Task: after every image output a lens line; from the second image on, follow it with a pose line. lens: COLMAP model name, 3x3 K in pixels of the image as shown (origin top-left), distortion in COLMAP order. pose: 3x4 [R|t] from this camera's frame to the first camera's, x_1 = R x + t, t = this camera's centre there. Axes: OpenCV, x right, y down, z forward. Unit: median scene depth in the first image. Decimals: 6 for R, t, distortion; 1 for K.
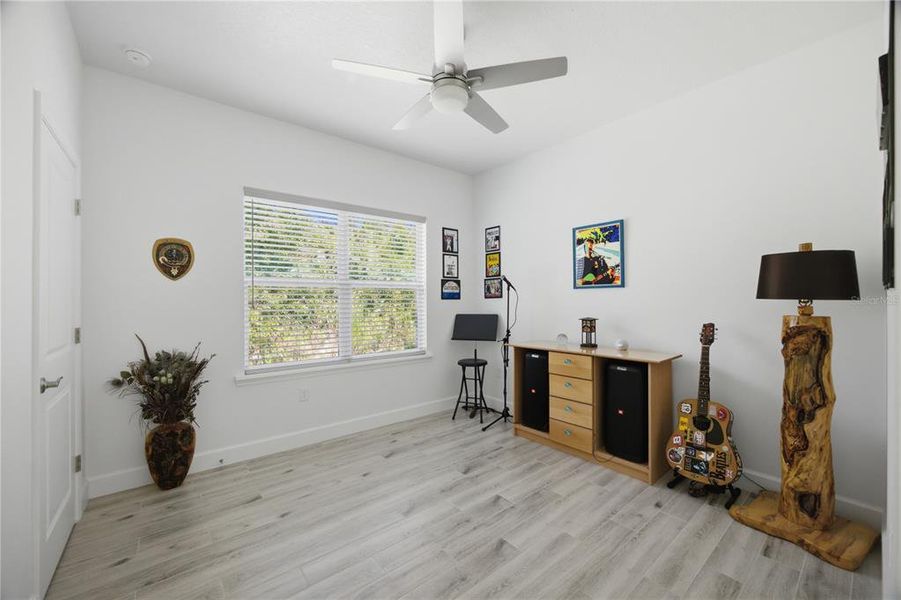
lens RADIAL K [[350.6, 0, 449.9], [0, 350.6, 301.4], [0, 0, 1]] dist [-0.024857, 0.000681]
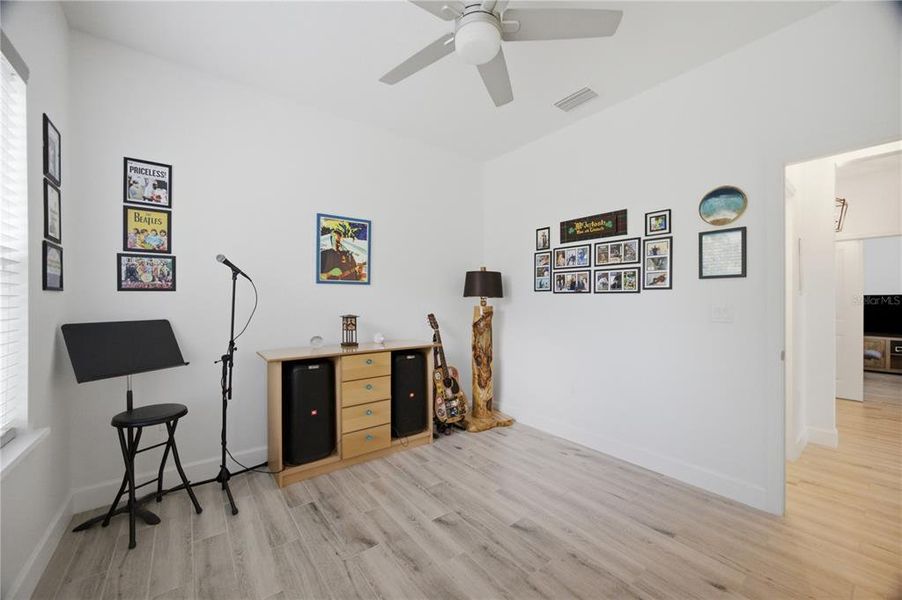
lens RADIAL K [[350.9, 0, 449.2], [0, 350.9, 299.0], [0, 0, 1]] dist [-0.024857, 0.000681]
pose [[0.033272, 0.003511, 0.999440, -0.541670], [-0.001003, 0.999993, -0.003479, 0.006544], [-0.999446, -0.000887, 0.033275, 0.695468]]
